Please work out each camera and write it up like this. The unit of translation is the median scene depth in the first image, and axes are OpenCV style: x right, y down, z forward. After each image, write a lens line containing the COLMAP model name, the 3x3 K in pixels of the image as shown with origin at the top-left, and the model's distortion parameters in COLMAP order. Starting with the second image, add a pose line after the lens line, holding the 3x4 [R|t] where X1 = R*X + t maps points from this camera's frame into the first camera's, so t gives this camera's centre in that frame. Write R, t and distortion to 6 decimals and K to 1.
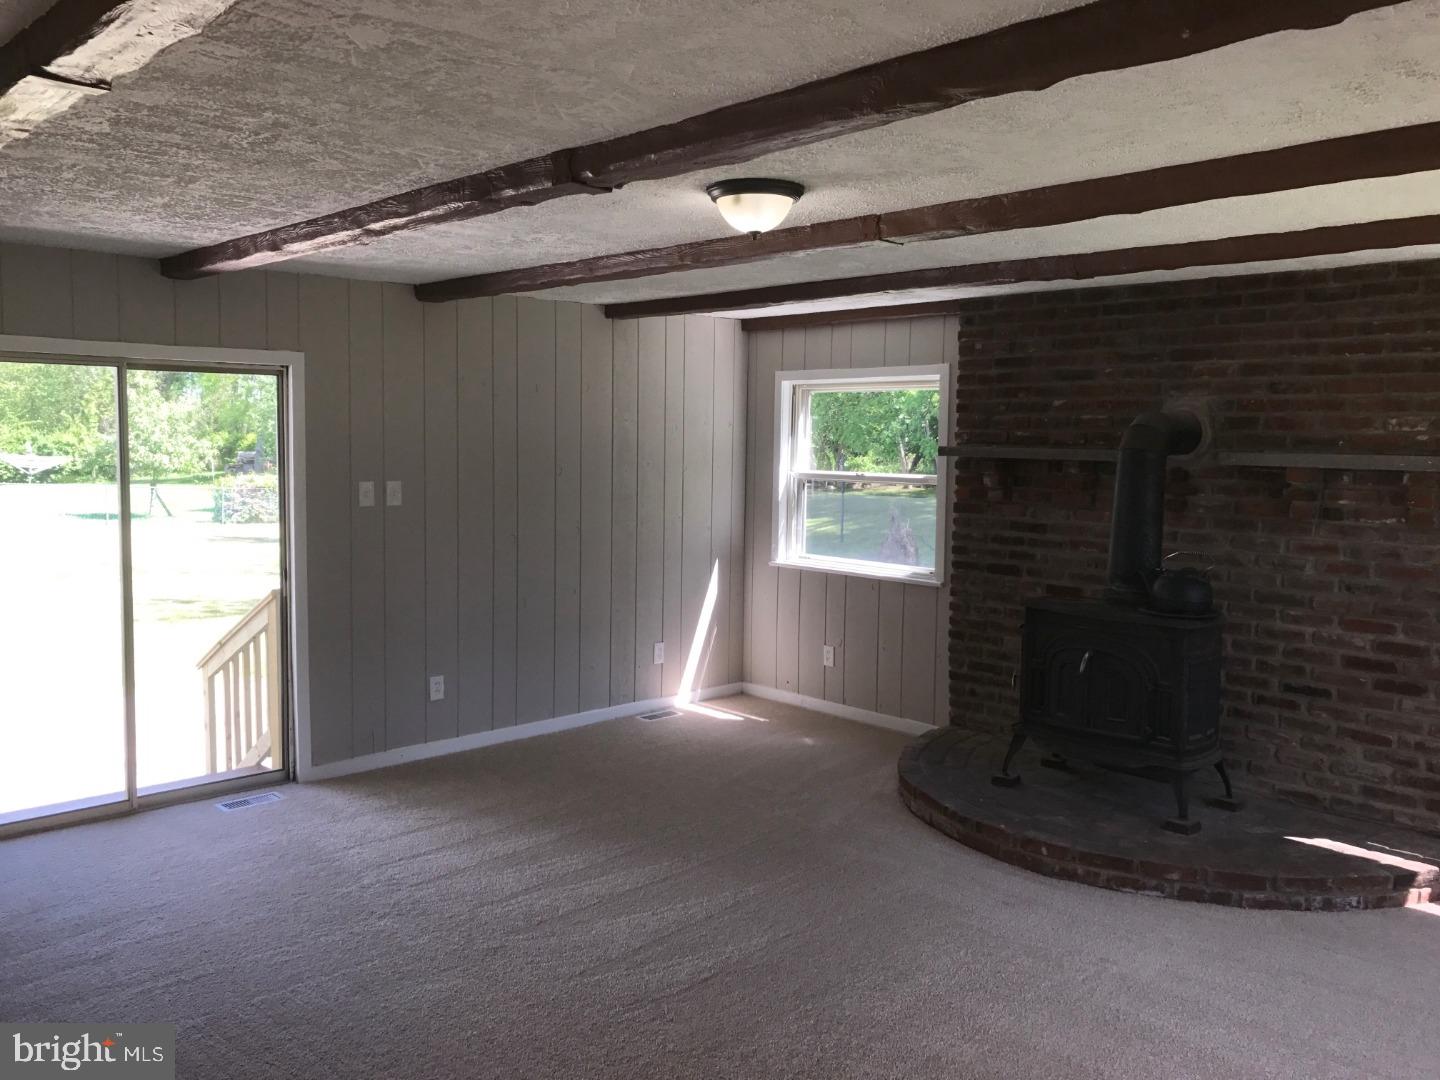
lens RADIAL K [[1186.8, 0, 708.3], [0, 1186.8, 513.6], [0, 0, 1]] dist [0.060892, -0.083783]
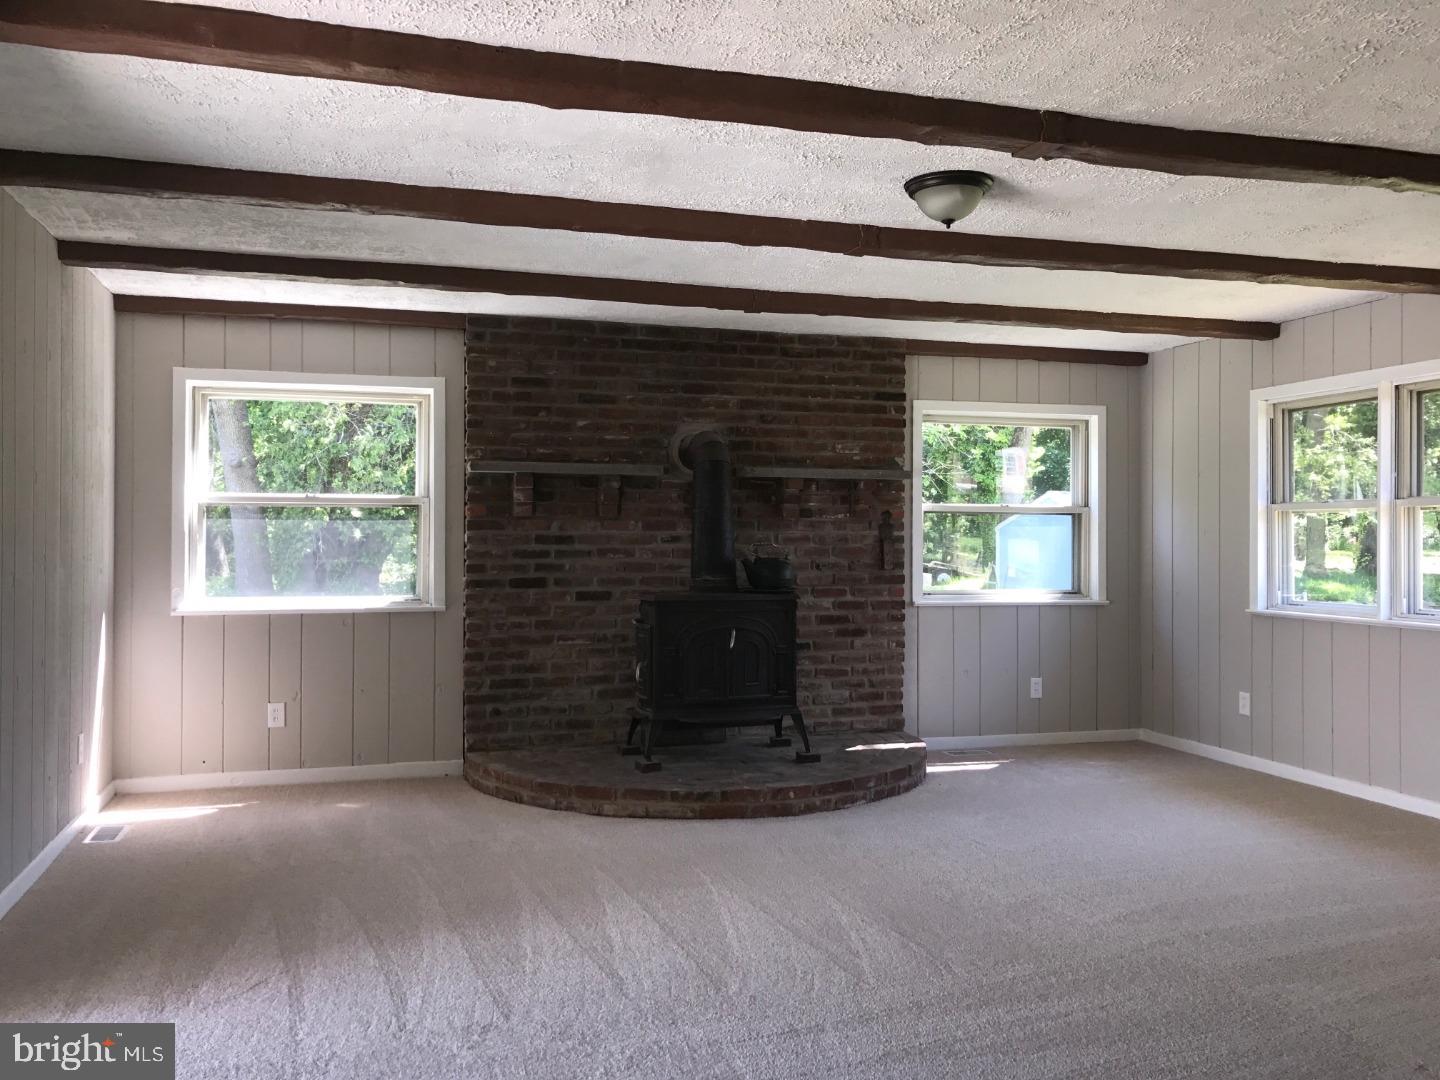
lens RADIAL K [[1186.8, 0, 716.6], [0, 1186.8, 510.3], [0, 0, 1]] dist [0.060892, -0.083783]
pose [[0.442477, 0.005350, 0.896764, -0.668503], [0.065091, 0.997153, -0.038065, 0.038261], [-0.894414, 0.075214, 0.440870, 0.450613]]
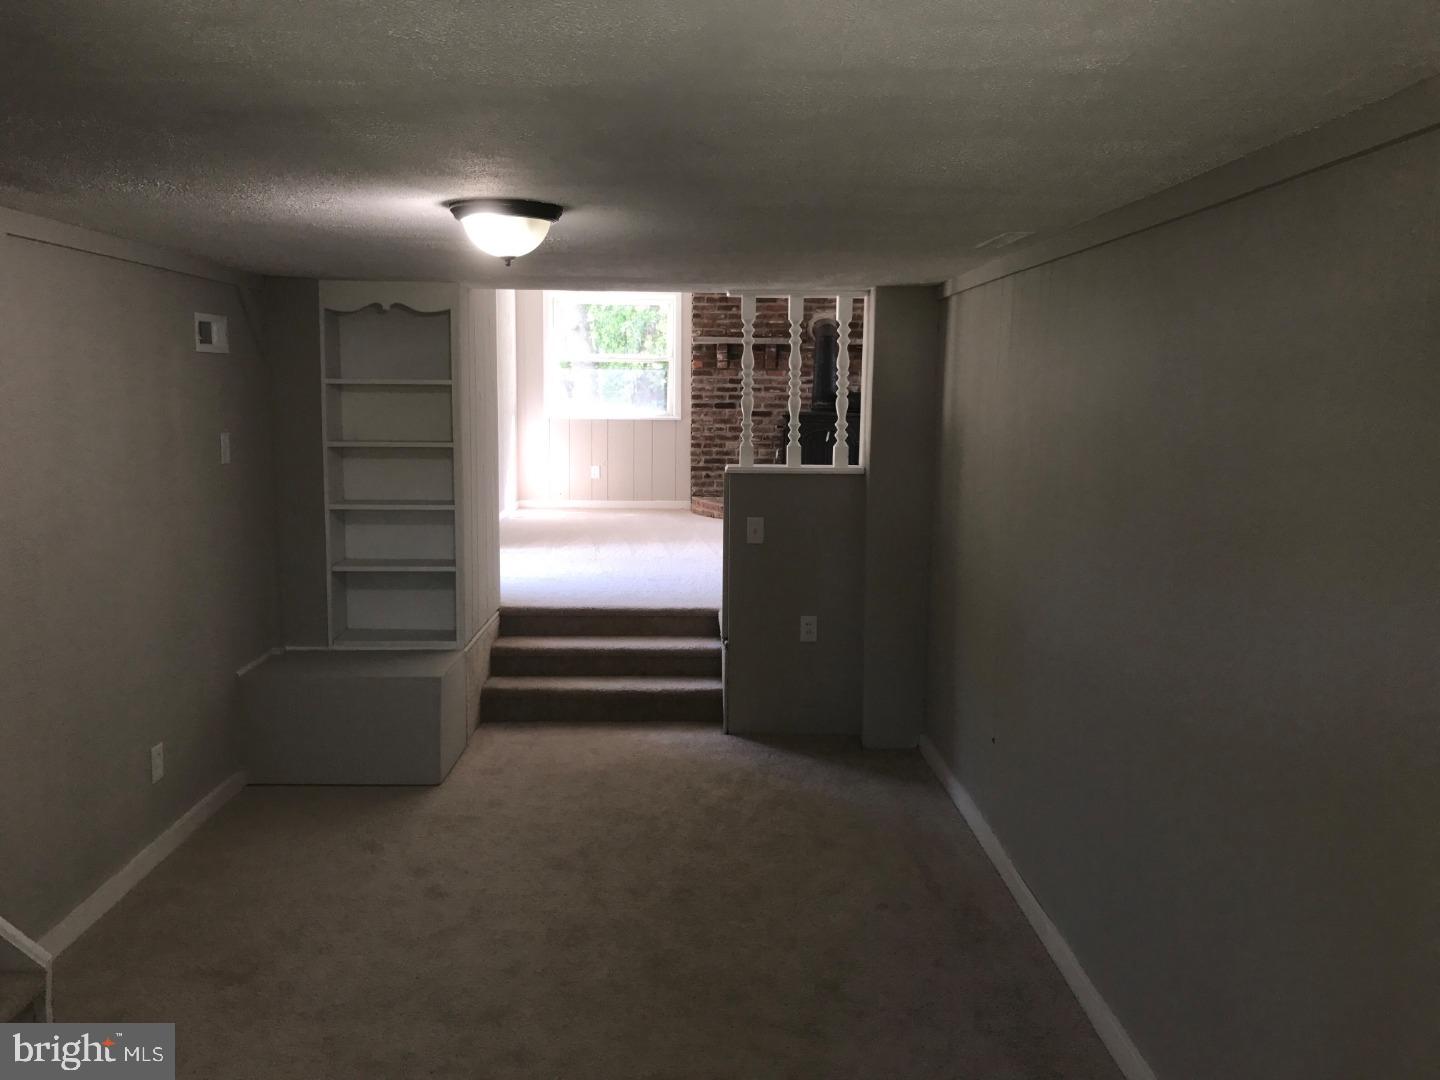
lens RADIAL K [[1186.8, 0, 713.1], [0, 1186.8, 555.1], [0, 0, 1]] dist [0.060892, -0.083783]
pose [[0.701157, -0.105634, 0.705138, -1.218886], [0.047977, 0.993713, 0.101159, 0.100912], [-0.711391, -0.037098, 0.701817, -0.319828]]
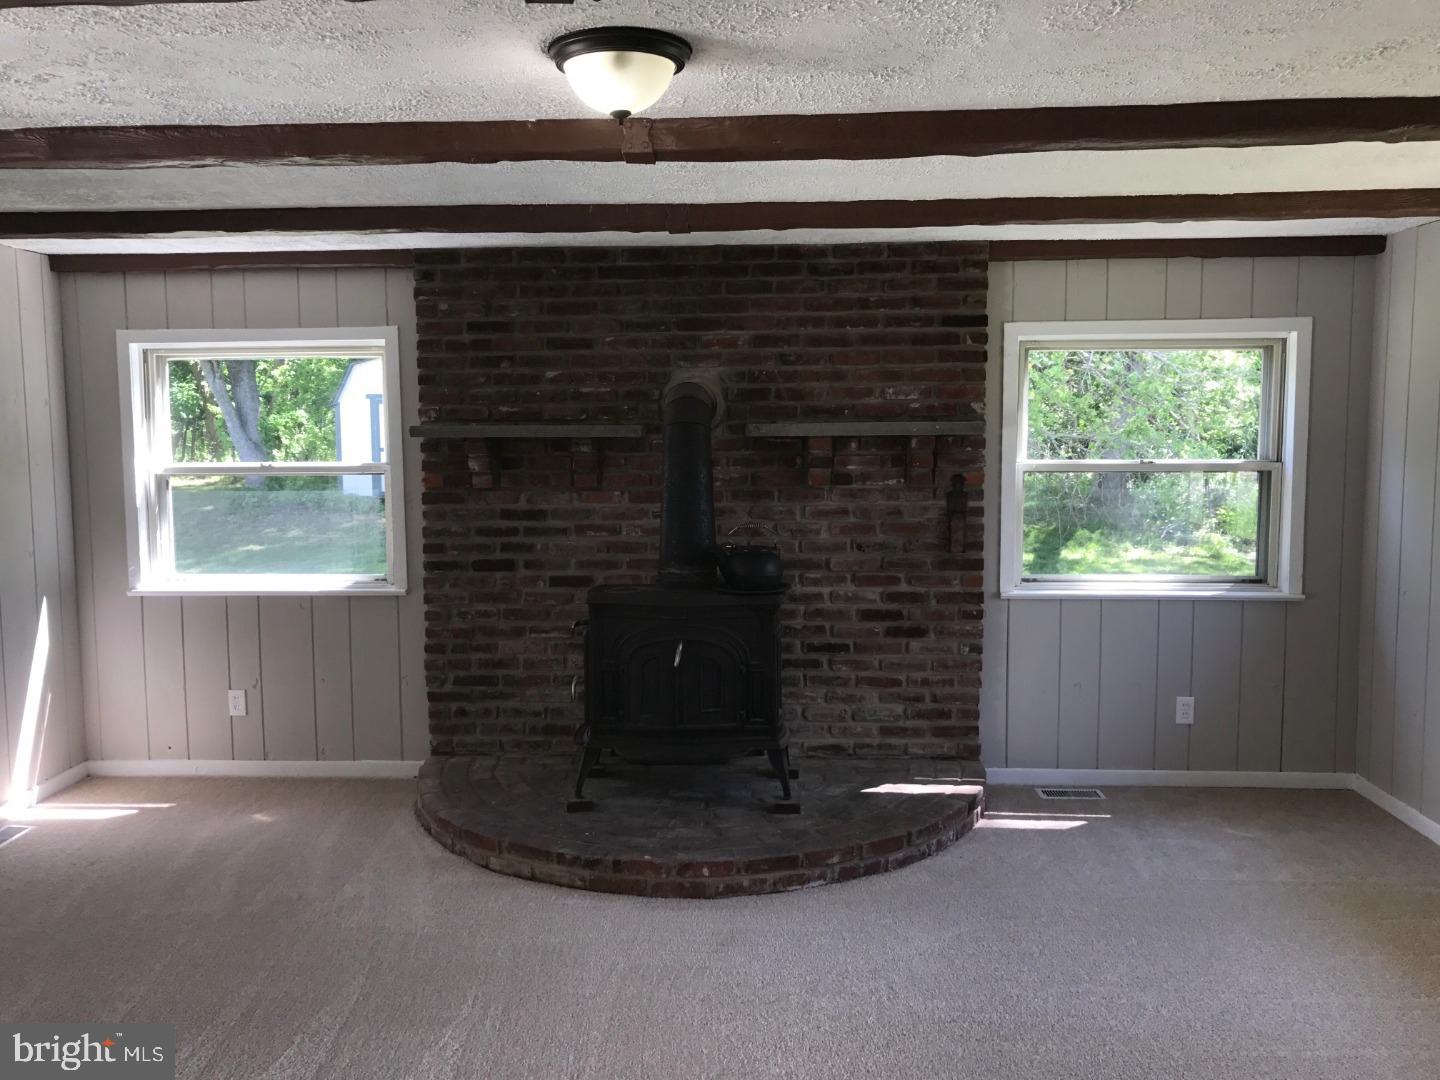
lens RADIAL K [[1186.8, 0, 708.5], [0, 1186.8, 513.1], [0, 0, 1]] dist [0.060892, -0.083783]
pose [[0.721671, -0.079076, 0.687705, -0.263386], [0.066640, 0.996776, 0.044683, -0.022111], [-0.689021, 0.013582, 0.724614, 0.292319]]
